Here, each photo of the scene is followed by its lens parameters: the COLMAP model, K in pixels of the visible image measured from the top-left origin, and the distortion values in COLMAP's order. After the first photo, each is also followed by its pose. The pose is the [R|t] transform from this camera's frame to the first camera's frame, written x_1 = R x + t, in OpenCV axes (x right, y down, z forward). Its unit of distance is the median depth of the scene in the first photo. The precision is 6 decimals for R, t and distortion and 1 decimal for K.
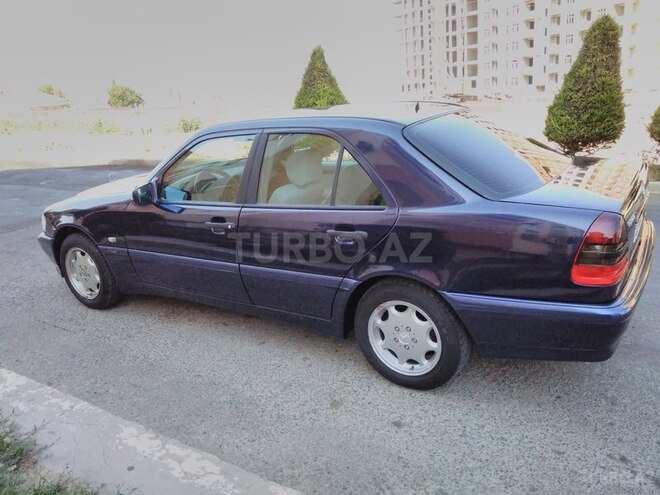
lens RADIAL K [[565.5, 0, 330.0], [0, 565.5, 247.5], [0, 0, 1]] dist [0.080541, -0.124174]
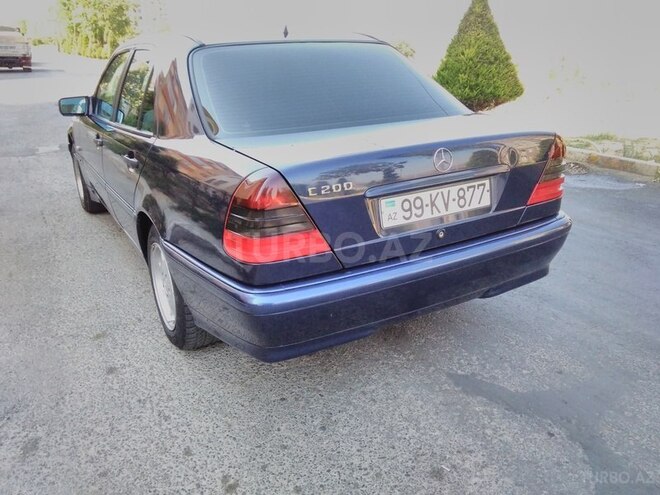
lens RADIAL K [[565.5, 0, 330.0], [0, 565.5, 247.5], [0, 0, 1]] dist [0.080541, -0.124174]
pose [[0.881527, 0.207242, -0.424218, 0.817331], [-0.178348, 0.978108, 0.107224, -0.048647], [0.437152, -0.018863, 0.899190, 0.340873]]
